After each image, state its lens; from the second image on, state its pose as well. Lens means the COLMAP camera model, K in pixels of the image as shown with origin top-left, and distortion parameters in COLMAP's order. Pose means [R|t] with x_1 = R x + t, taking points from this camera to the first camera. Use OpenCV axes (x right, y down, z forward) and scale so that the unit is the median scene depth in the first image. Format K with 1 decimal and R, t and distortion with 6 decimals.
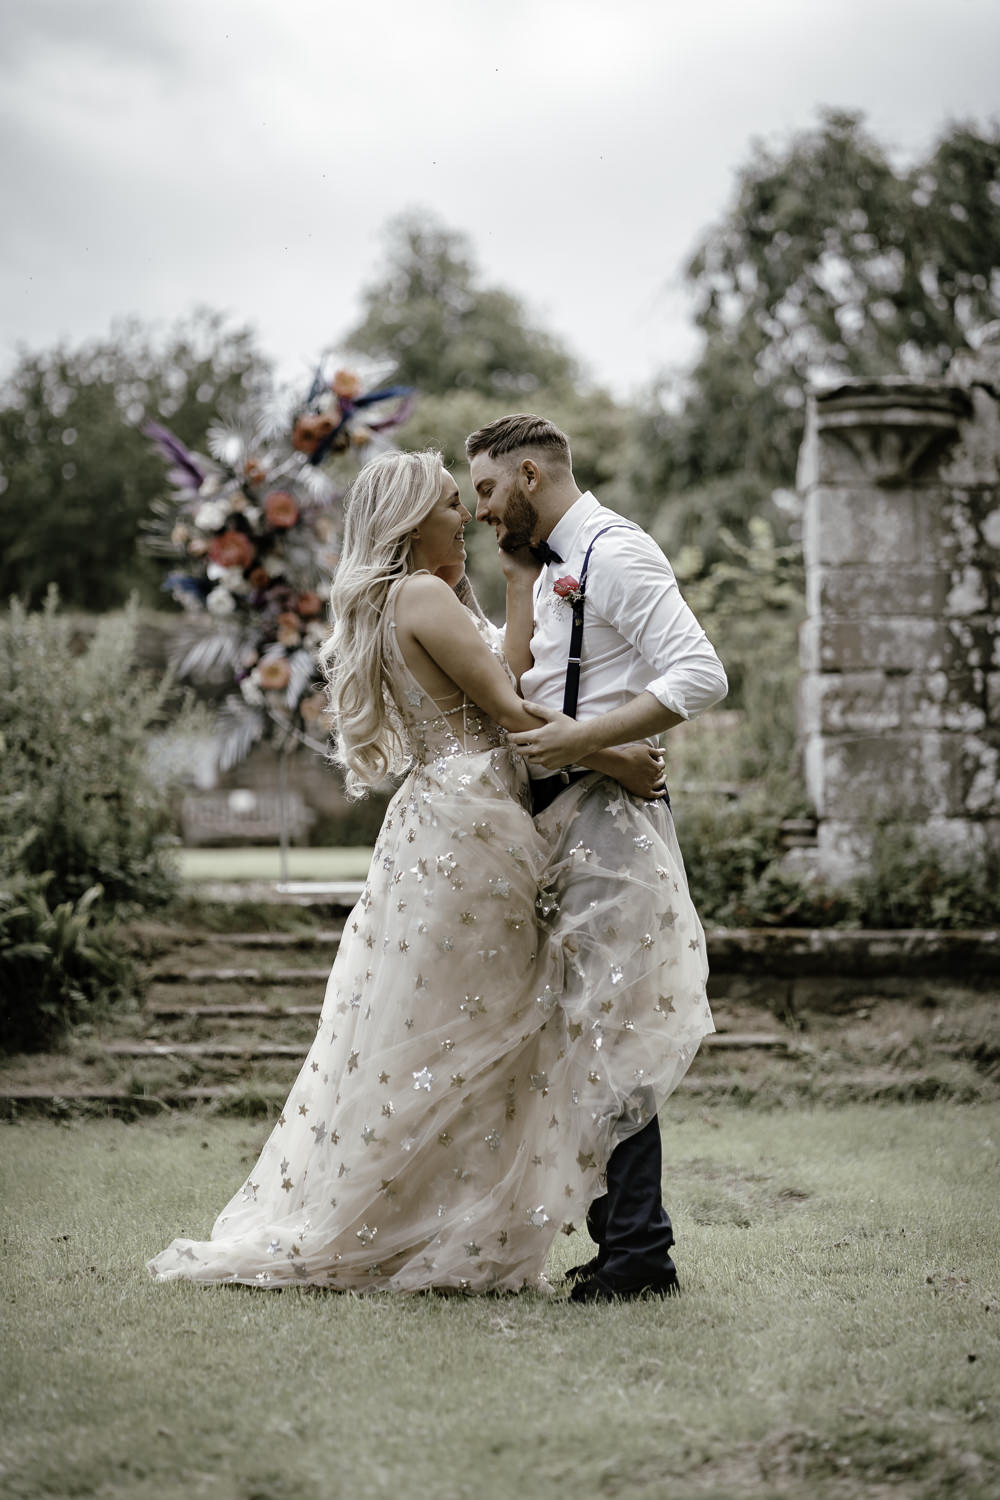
lens RADIAL K [[3684.8, 0, 498.6], [0, 3684.8, 750.4], [0, 0, 1]] dist [-0.020028, 0.000000]
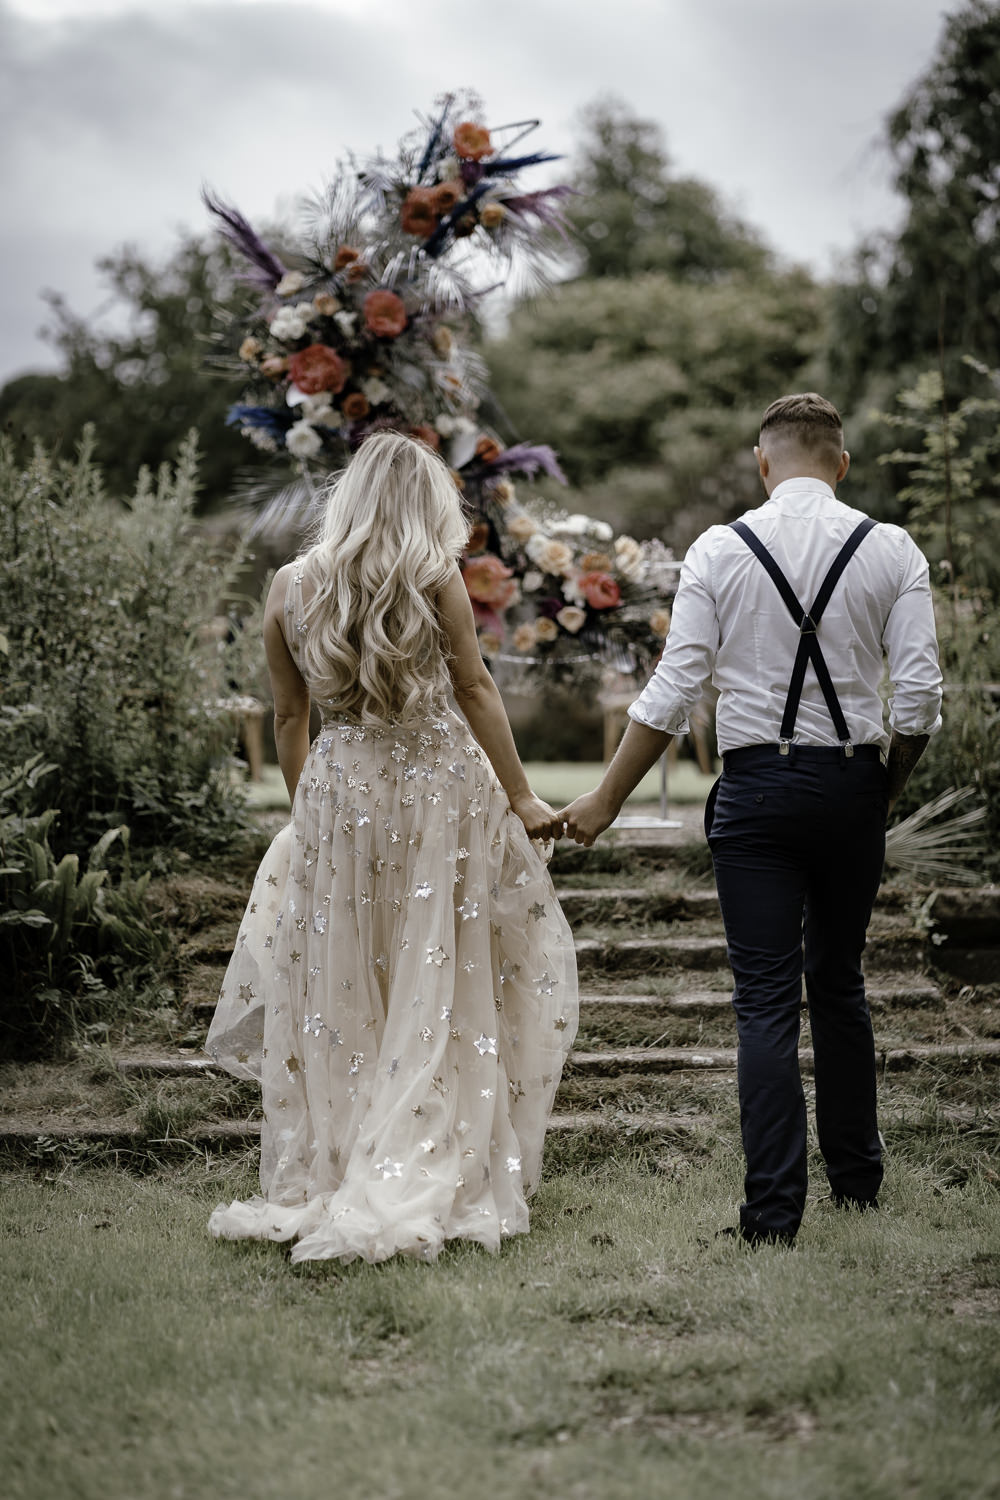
lens RADIAL K [[3684.8, 0, 499.1], [0, 3684.8, 757.4], [0, 0, 1]] dist [-0.020028, 0.000000]
pose [[0.998600, -0.002801, -0.052824, 0.002654], [0.004296, 0.999593, 0.028214, 0.002933], [0.052724, -0.028401, 0.998205, 0.263174]]
